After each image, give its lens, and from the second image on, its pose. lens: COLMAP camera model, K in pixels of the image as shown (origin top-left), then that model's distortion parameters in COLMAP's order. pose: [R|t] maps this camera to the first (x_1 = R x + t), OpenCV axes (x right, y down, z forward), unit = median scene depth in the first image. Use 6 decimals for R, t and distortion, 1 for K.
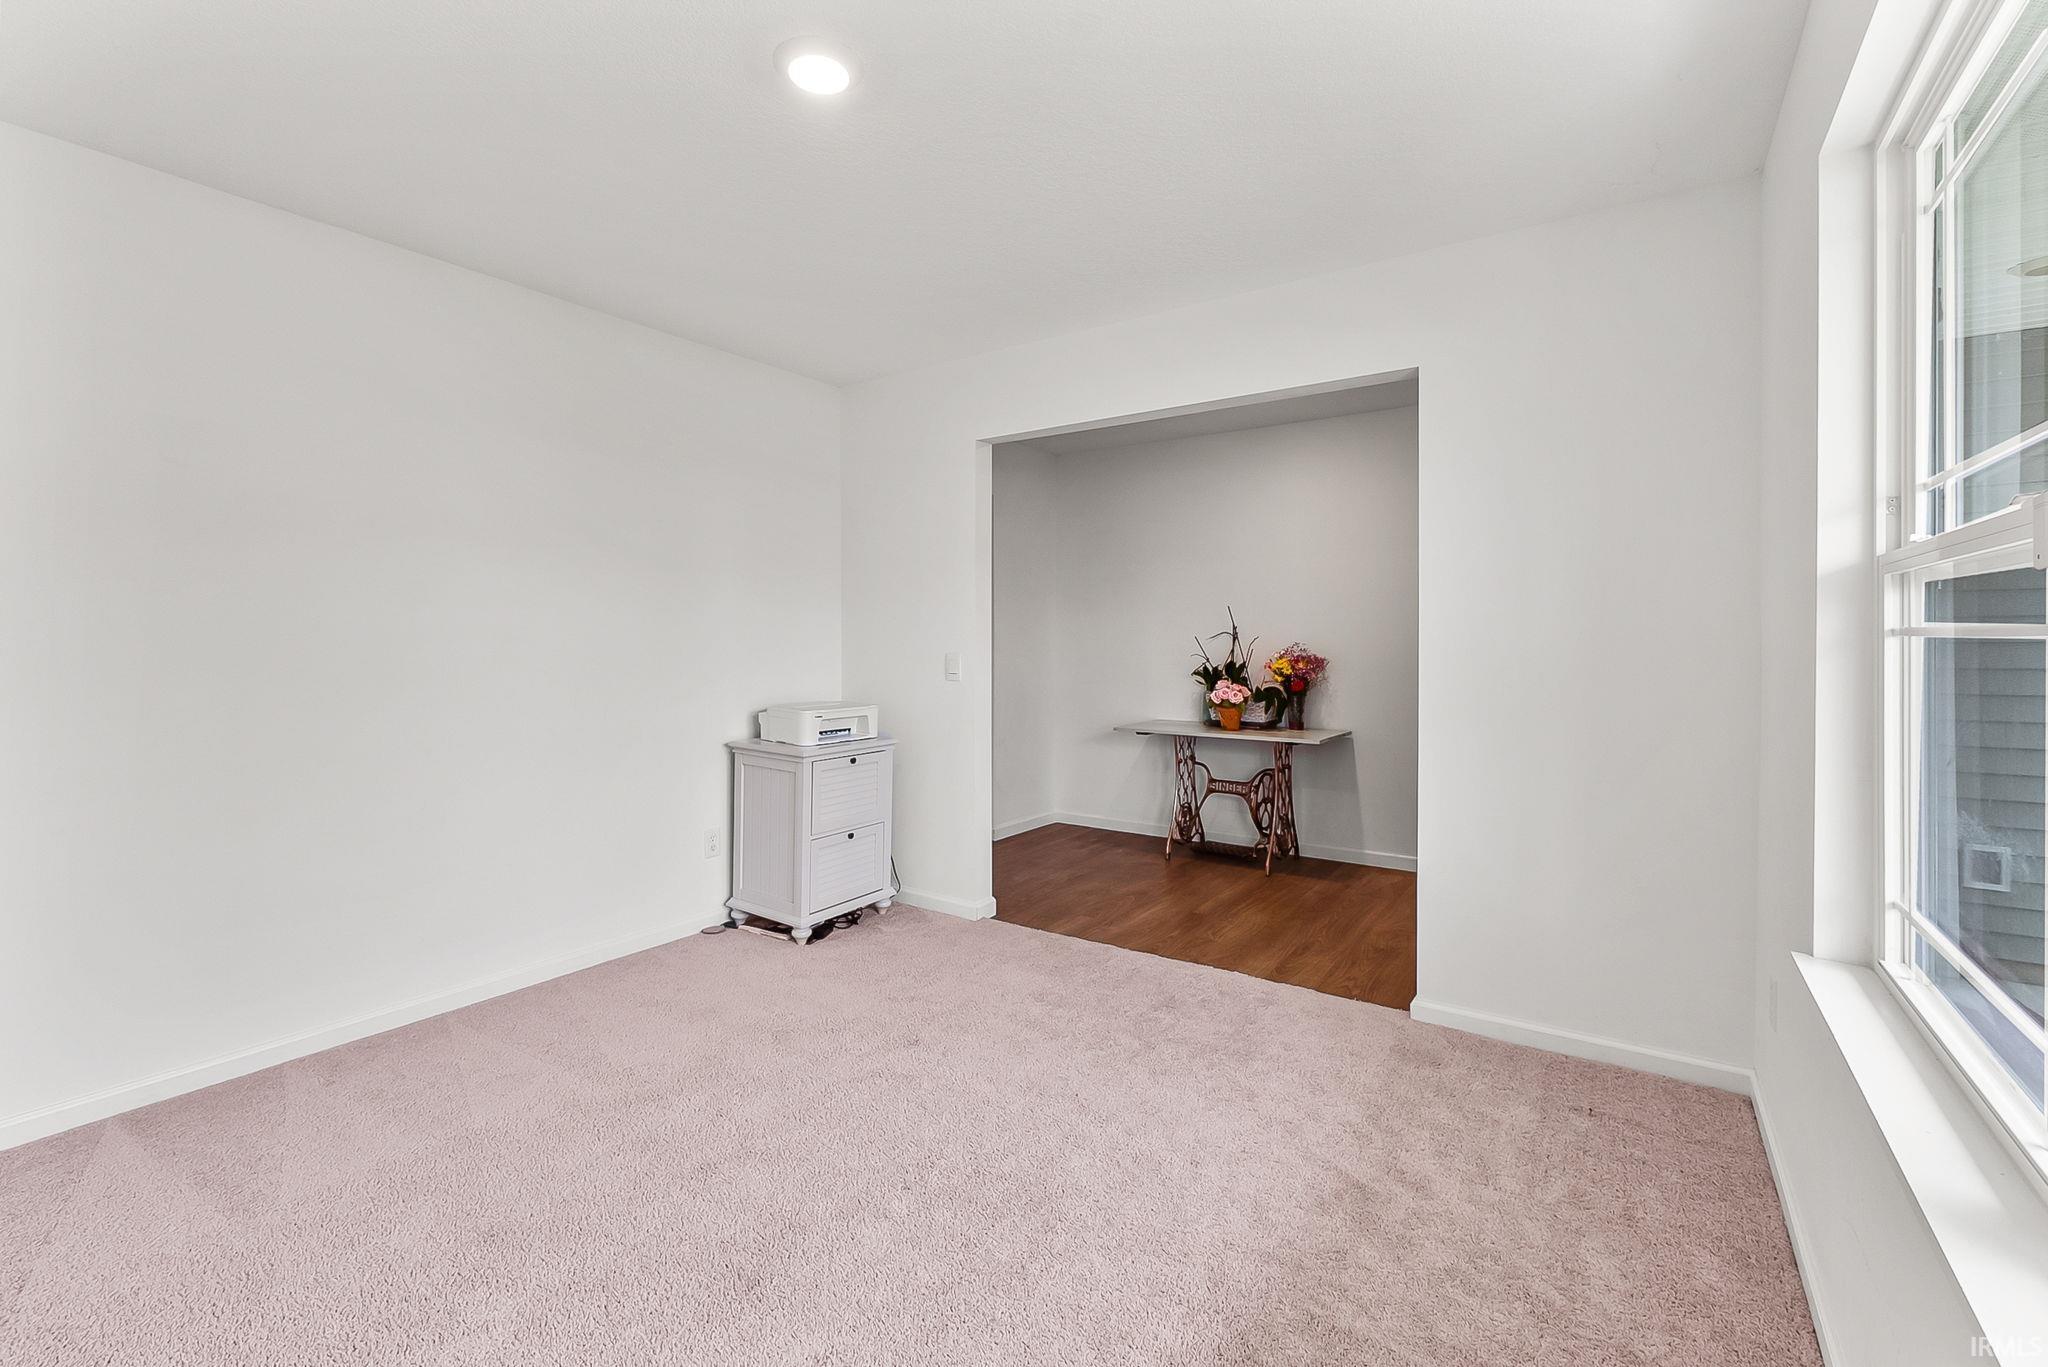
lens RADIAL K [[870.9, 0, 1023.3], [0, 870.9, 668.9], [0, 0, 1]] dist [-0.006773, 0.000104]
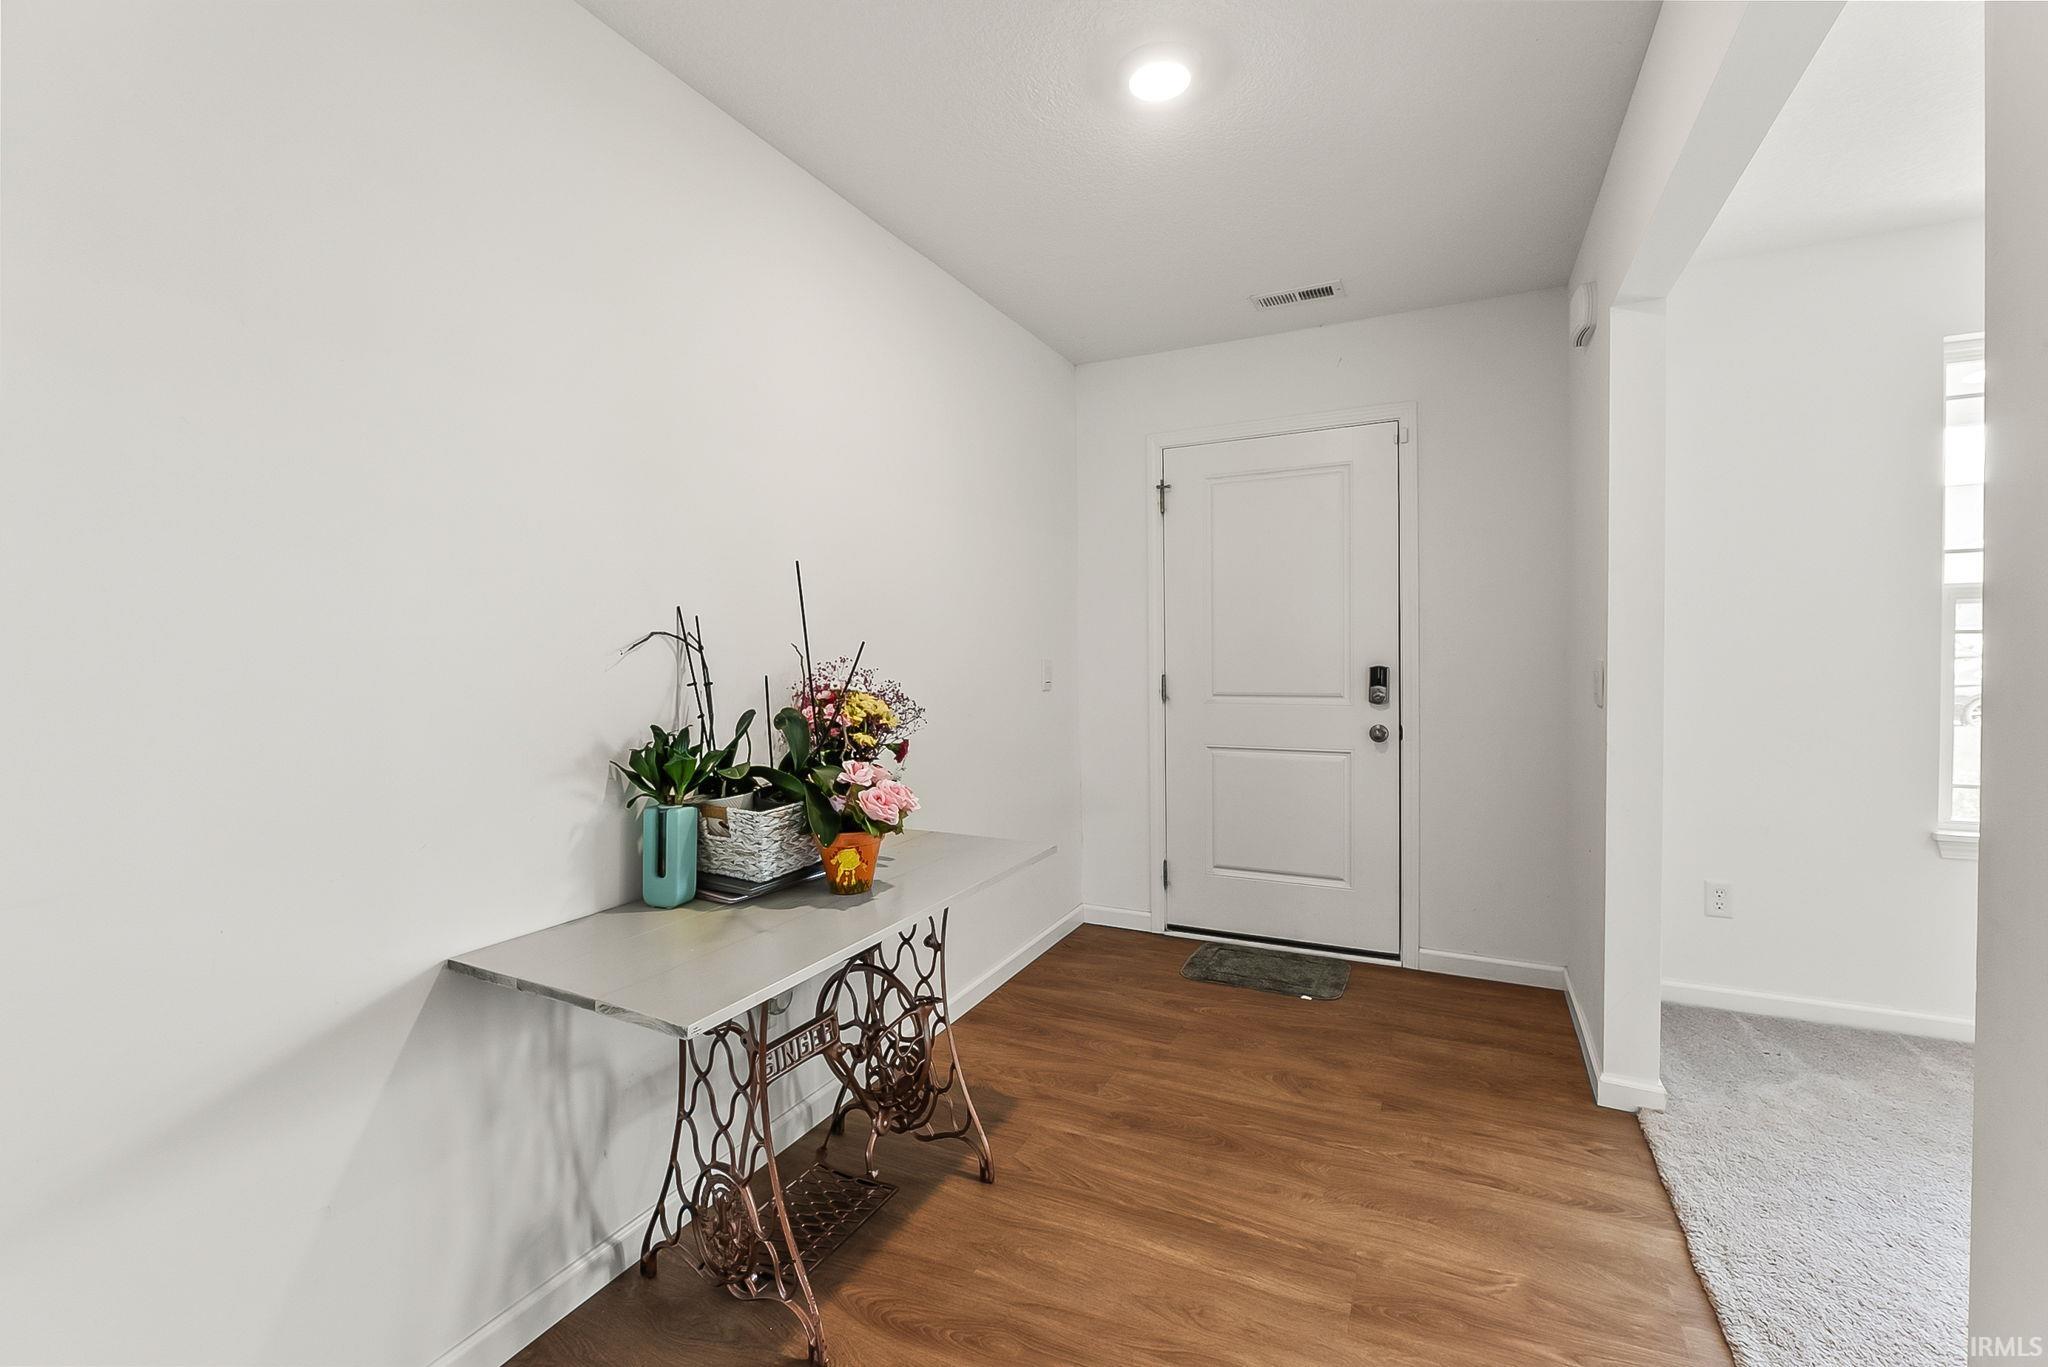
lens RADIAL K [[870.9, 0, 1023.3], [0, 870.9, 668.9], [0, 0, 1]] dist [-0.006773, 0.000104]
pose [[-0.151403, -0.014533, 0.988365, -0.196021], [0.042727, 0.998861, 0.021232, -0.038991], [-0.987548, 0.045445, -0.150610, 1.325020]]
